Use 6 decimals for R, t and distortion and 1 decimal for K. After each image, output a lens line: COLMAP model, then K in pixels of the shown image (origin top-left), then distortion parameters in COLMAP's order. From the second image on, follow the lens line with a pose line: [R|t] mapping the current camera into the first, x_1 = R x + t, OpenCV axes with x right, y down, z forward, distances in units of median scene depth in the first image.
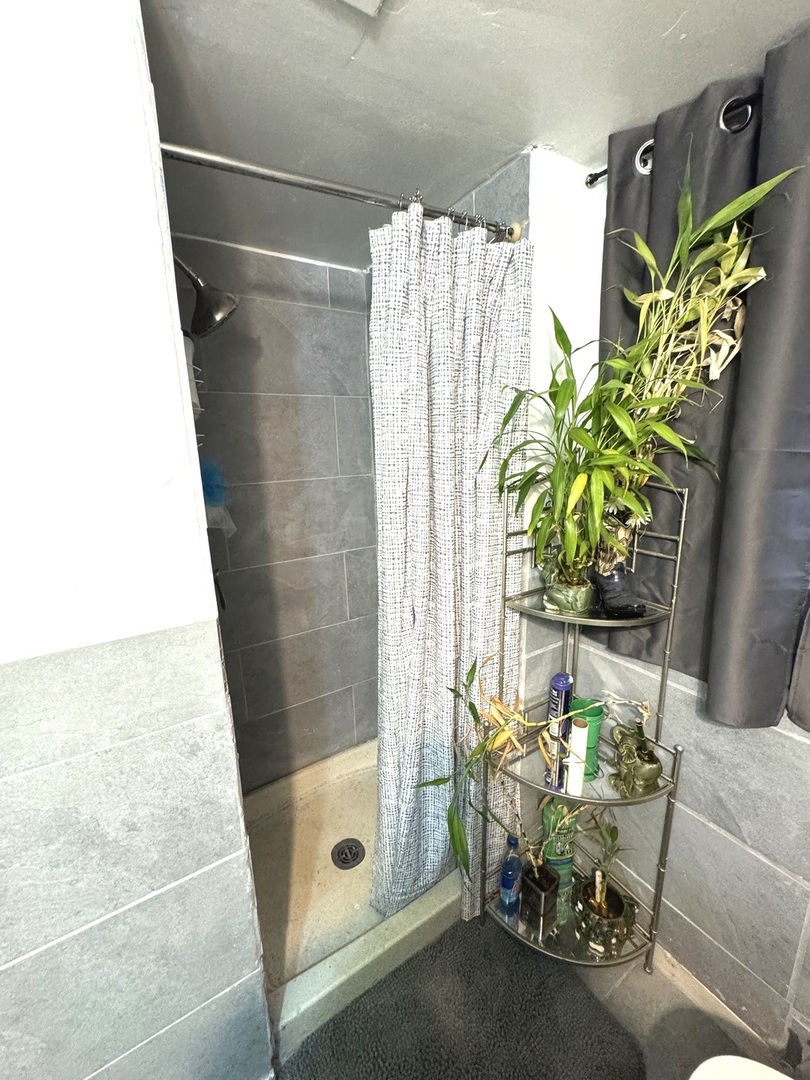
lens RADIAL K [[432.4, 0, 409.8], [0, 432.4, 537.4], [0, 0, 1]] dist [-0.003029, -0.000416]
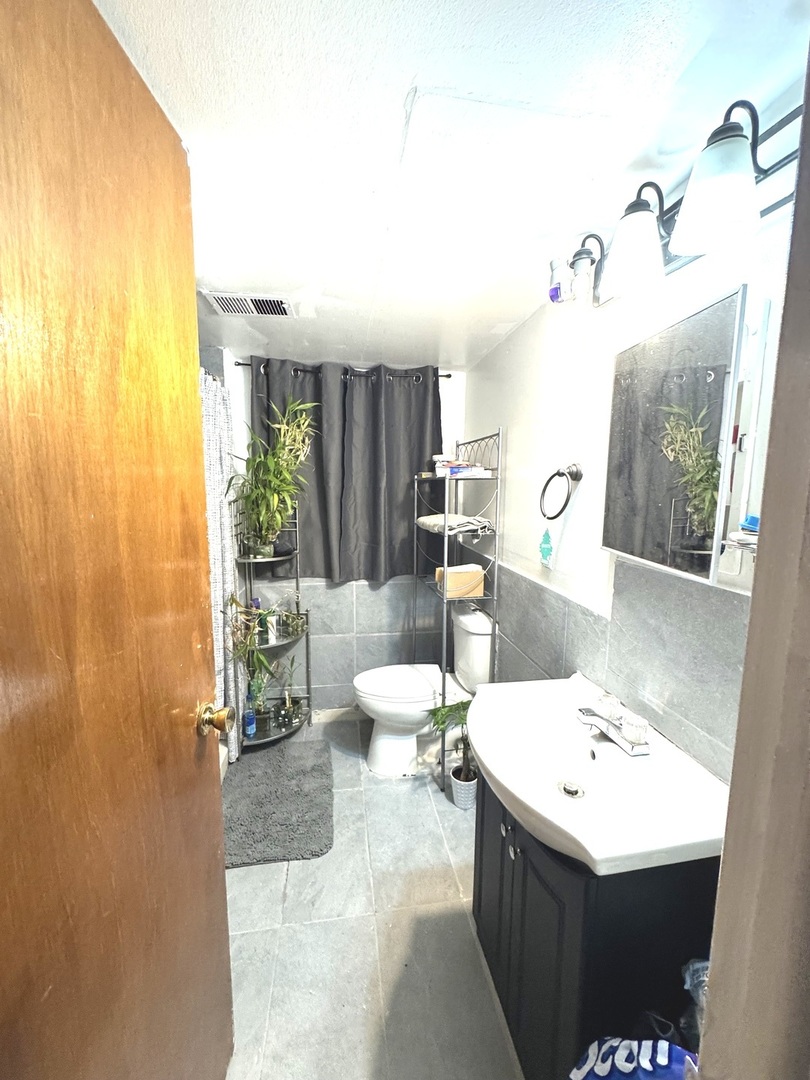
lens RADIAL K [[432.4, 0, 411.5], [0, 432.4, 535.9], [0, 0, 1]] dist [-0.003029, -0.000416]
pose [[0.391350, -0.076295, 0.917074, -1.367745], [0.182075, 0.983276, 0.004105, 0.192293], [-0.902050, 0.165370, 0.398696, -0.553423]]
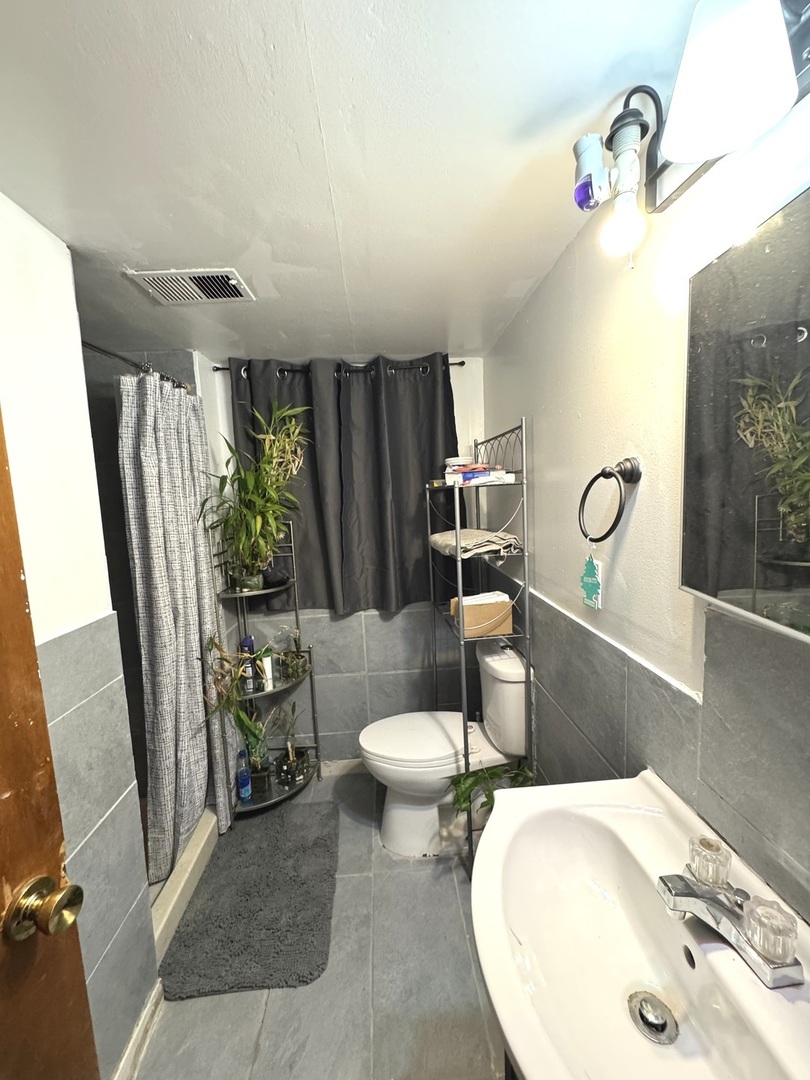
lens RADIAL K [[432.4, 0, 410.1], [0, 432.4, 537.2], [0, 0, 1]] dist [-0.003029, -0.000416]
pose [[0.476606, -0.085570, 0.874943, -0.947513], [0.224857, 0.974011, -0.027227, 0.153181], [-0.849874, 0.209713, 0.483461, -0.527679]]
